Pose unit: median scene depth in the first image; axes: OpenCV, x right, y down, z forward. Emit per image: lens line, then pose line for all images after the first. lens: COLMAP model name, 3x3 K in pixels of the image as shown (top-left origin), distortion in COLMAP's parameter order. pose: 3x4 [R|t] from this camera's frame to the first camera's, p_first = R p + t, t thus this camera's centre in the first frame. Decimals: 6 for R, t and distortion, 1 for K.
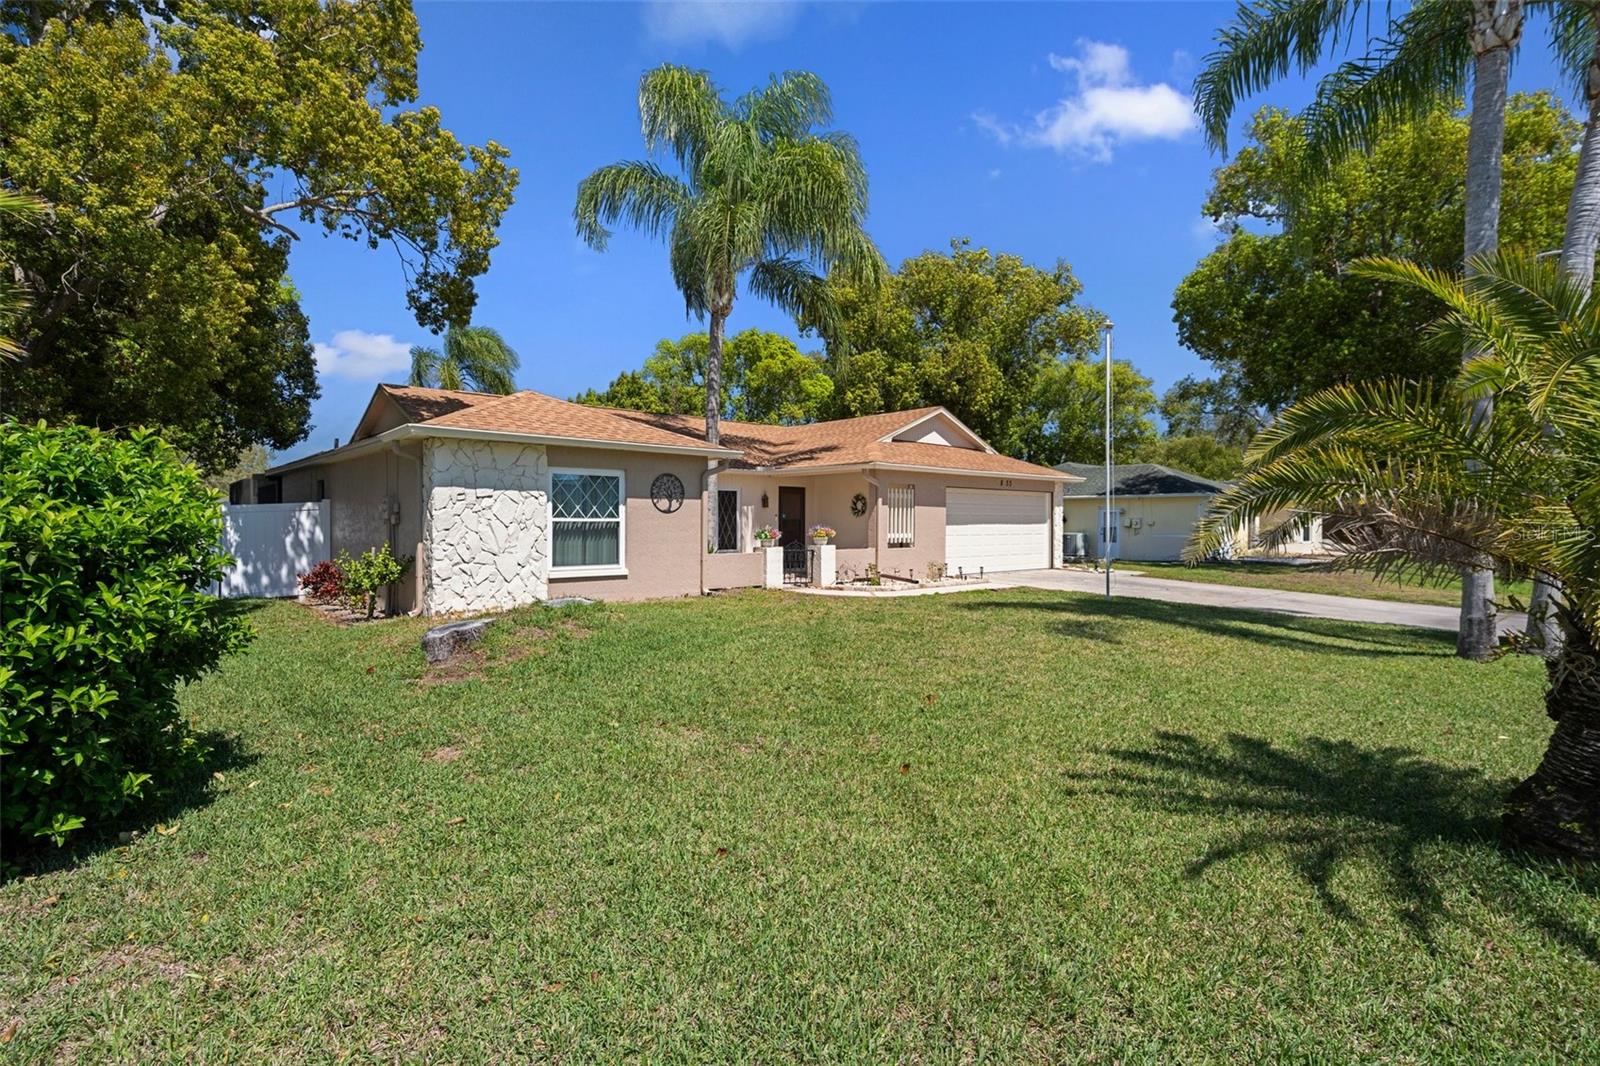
lens RADIAL K [[800.7, 0, 802.2], [0, 800.7, 536.4], [0, 0, 1]] dist [-0.000604, -0.000243]
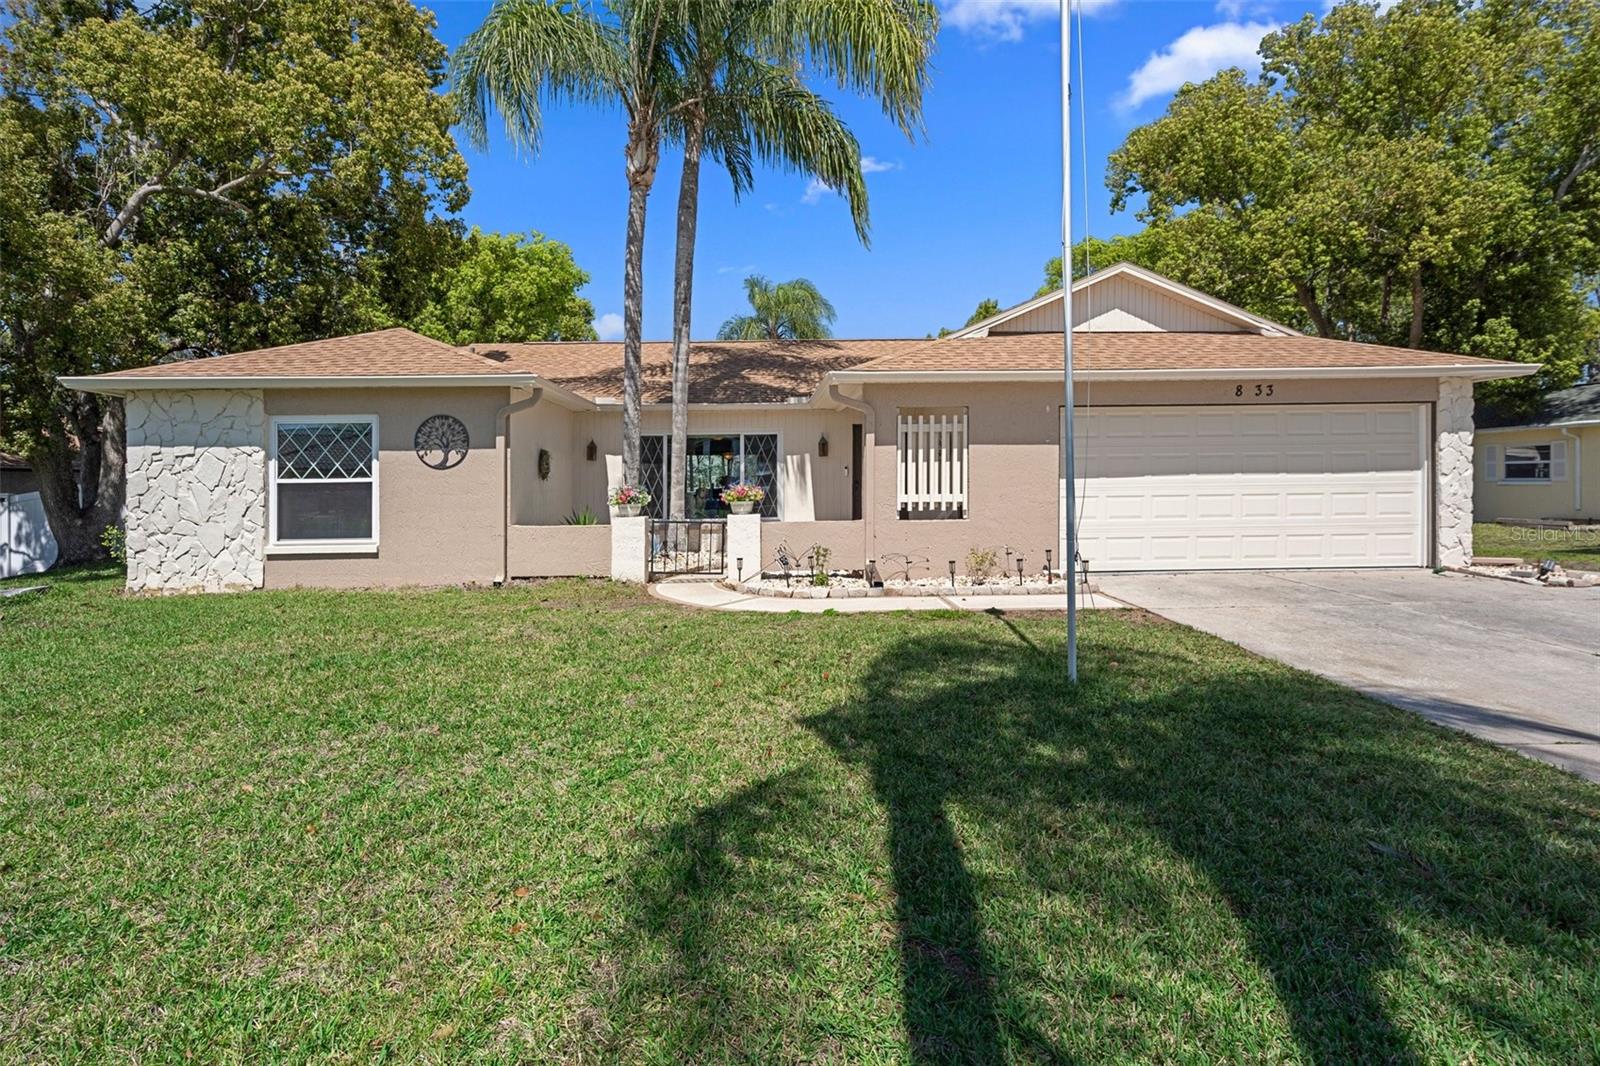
lens RADIAL K [[800.7, 0, 790.5], [0, 800.7, 485.6], [0, 0, 1]] dist [-0.000604, -0.000243]
pose [[0.755451, -0.009931, -0.655130, 0.566613], [0.003920, 0.999936, -0.010638, -0.005601], [0.655193, 0.005469, 0.755442, 0.687551]]
